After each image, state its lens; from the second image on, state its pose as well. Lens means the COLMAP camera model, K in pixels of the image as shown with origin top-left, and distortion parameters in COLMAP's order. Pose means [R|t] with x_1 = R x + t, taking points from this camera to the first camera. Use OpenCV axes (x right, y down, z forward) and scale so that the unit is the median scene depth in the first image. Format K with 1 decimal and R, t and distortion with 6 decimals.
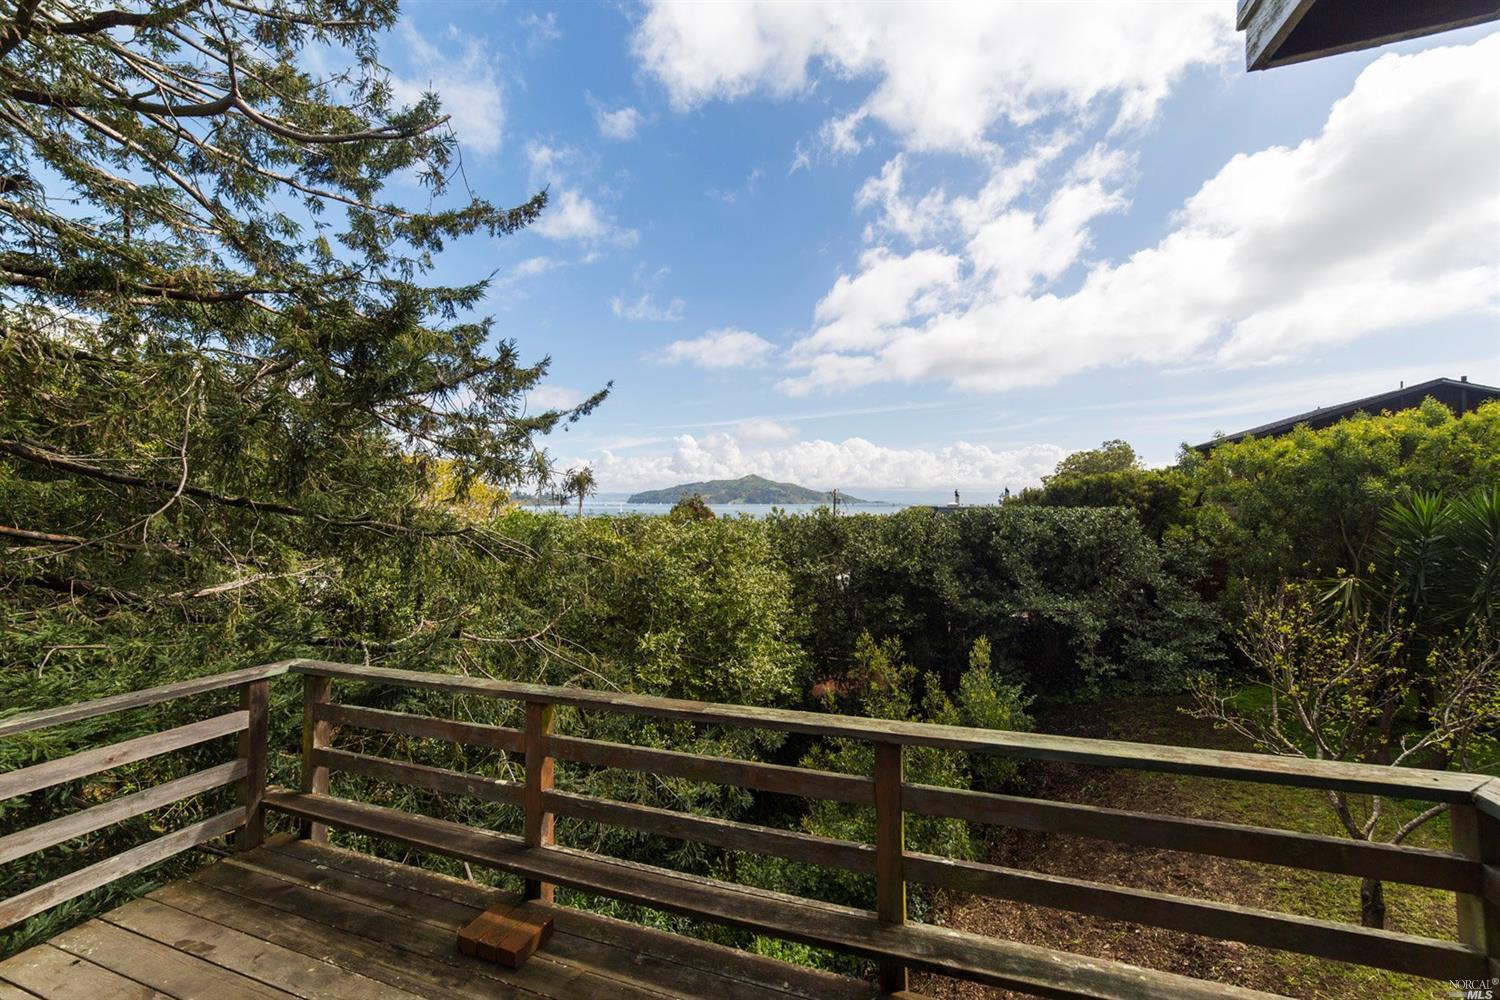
lens RADIAL K [[582.3, 0, 749.2], [0, 582.3, 496.9], [0, 0, 1]] dist [-0.017821, 0.008138]
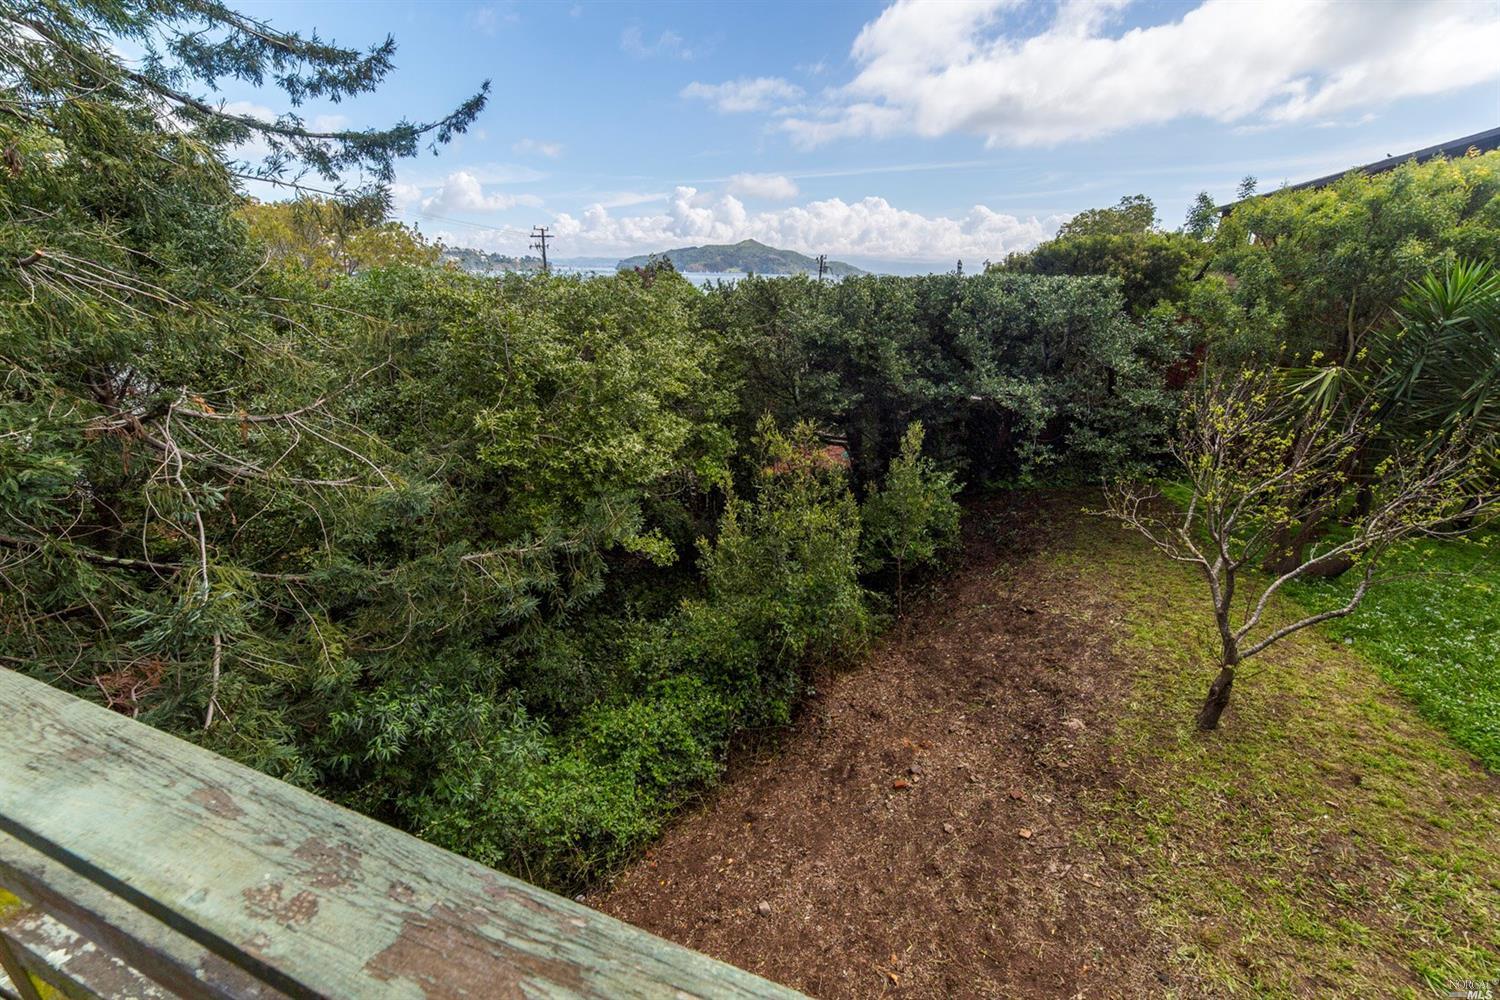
lens RADIAL K [[582.3, 0, 749.2], [0, 582.3, 496.9], [0, 0, 1]] dist [-0.017821, 0.008138]
pose [[0.999662, 0.021684, 0.014358, 0.123750], [-0.025463, 0.928360, 0.370808, 0.018487], [-0.005289, -0.371048, 0.928598, 0.103806]]
